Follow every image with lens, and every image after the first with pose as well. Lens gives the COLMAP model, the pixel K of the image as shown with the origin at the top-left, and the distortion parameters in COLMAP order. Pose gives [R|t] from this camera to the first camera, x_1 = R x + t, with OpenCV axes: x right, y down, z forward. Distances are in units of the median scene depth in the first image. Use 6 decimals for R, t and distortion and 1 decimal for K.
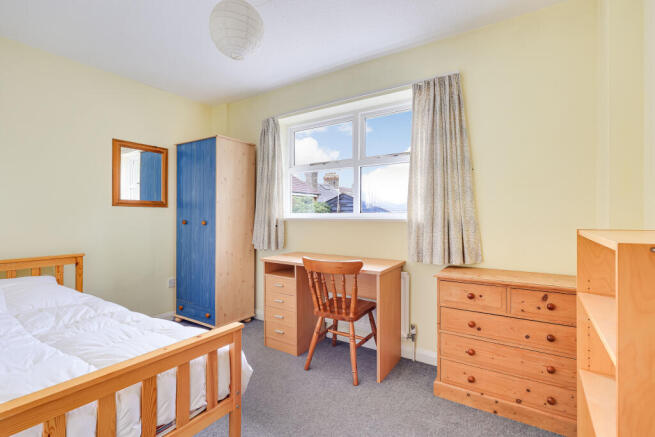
lens RADIAL K [[313.5, 0, 327.5], [0, 313.5, 218.5], [0, 0, 1]] dist [0.001805, 0.000073]
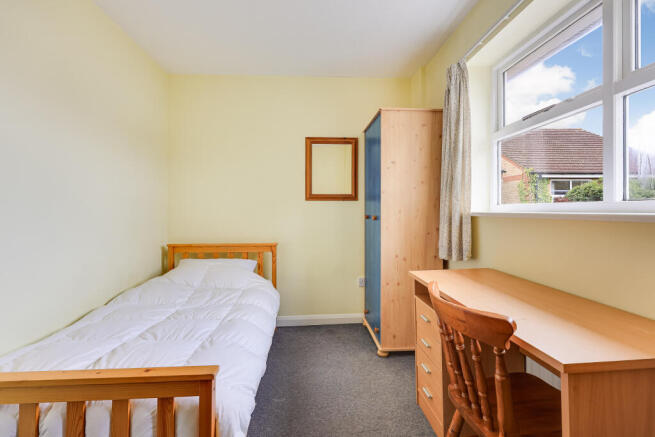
lens RADIAL K [[317.3, 0, 326.5], [0, 317.3, 207.7], [0, 0, 1]] dist [0.000913, 0.000064]
pose [[0.602880, -0.008496, -0.797787, 0.198646], [0.000661, 0.999948, -0.010150, -0.004055], [0.797832, 0.005591, 0.602855, 0.377045]]
